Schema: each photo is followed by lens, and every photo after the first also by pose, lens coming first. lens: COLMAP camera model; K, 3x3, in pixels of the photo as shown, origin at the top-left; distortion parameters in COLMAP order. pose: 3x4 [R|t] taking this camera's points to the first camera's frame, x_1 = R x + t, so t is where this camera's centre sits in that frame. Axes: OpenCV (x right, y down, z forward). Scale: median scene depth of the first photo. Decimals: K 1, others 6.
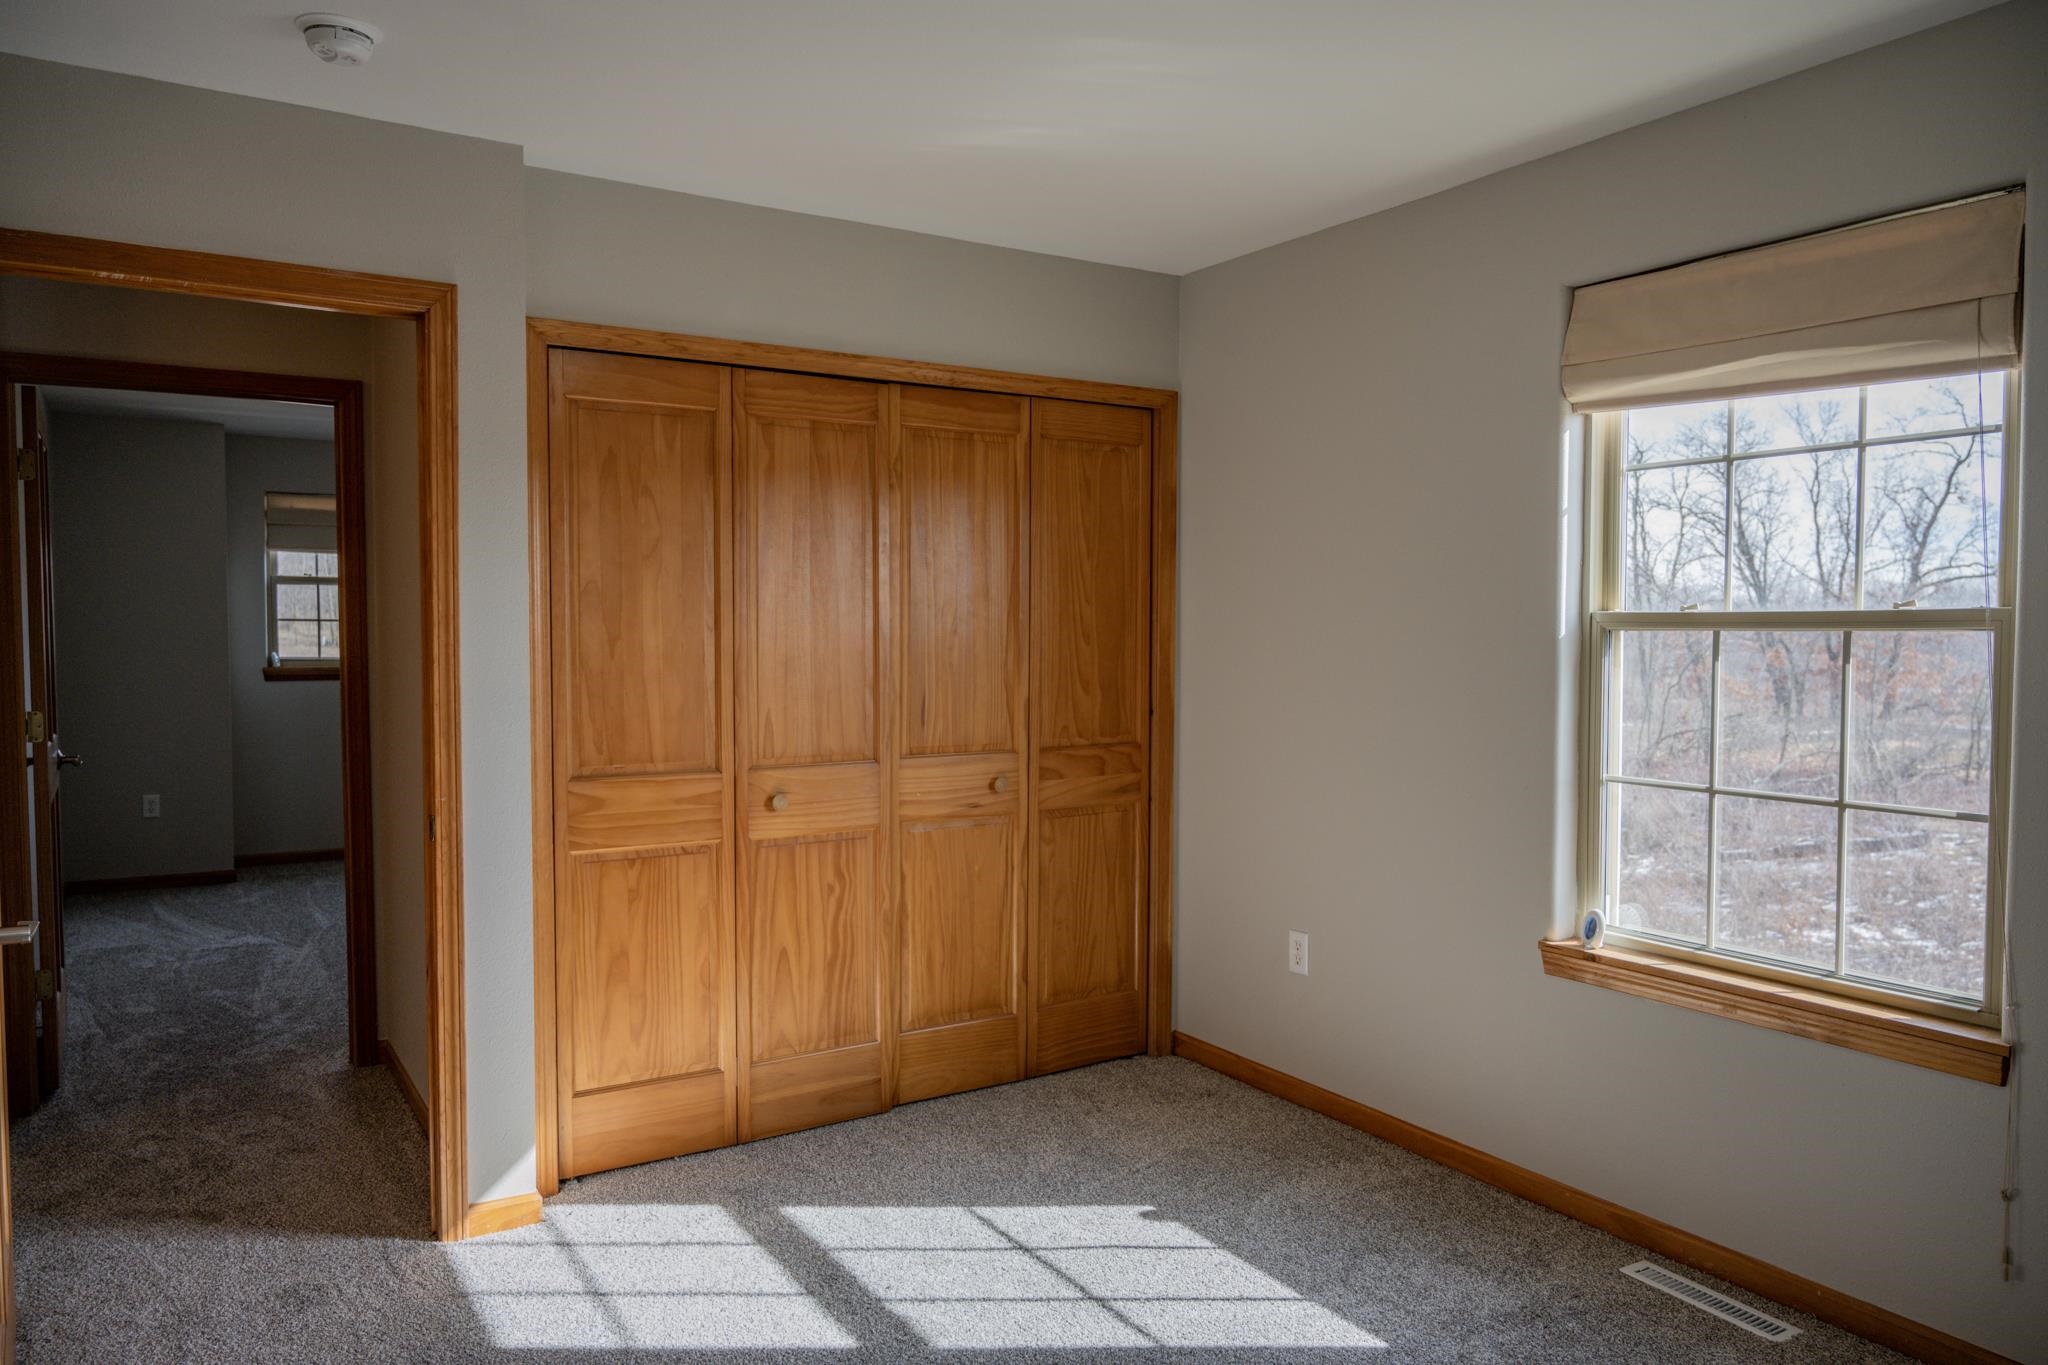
lens RADIAL K [[1375.7, 0, 1024.0], [0, 1375.7, 682.5], [0, 0, 1]] dist [0.001013, 0.001785]
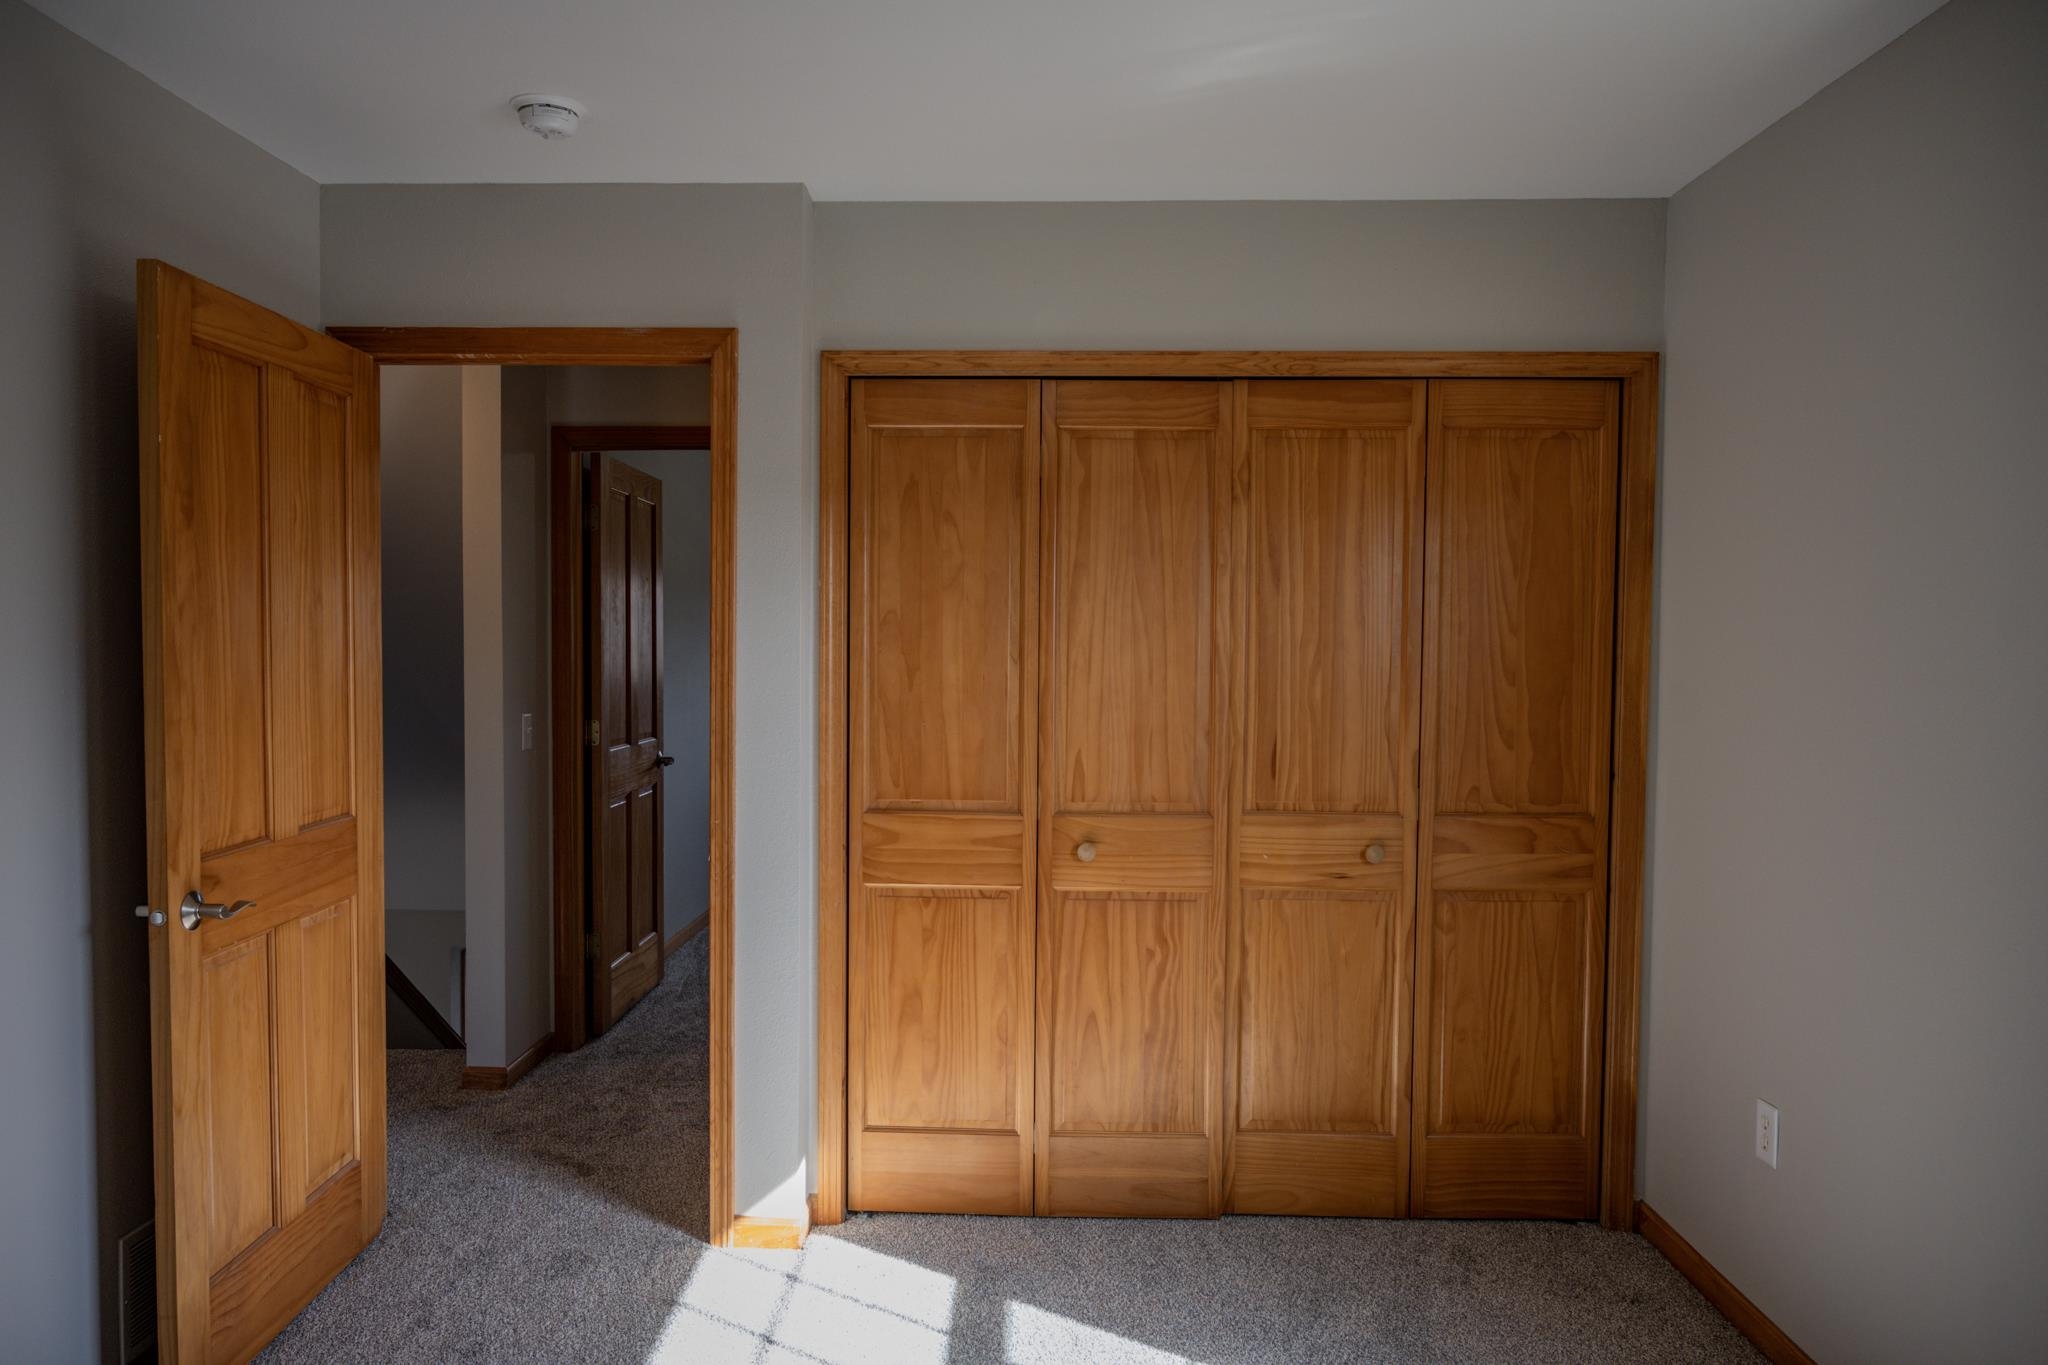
lens RADIAL K [[1376.3, 0, 1020.1], [0, 1376.3, 688.8], [0, 0, 1]] dist [-0.002293, 0.001672]
pose [[0.828140, 0.025489, -0.559941, 0.291580], [-0.031333, 0.999509, -0.000843, -0.018662], [0.559645, 0.018243, 0.828532, 0.217619]]
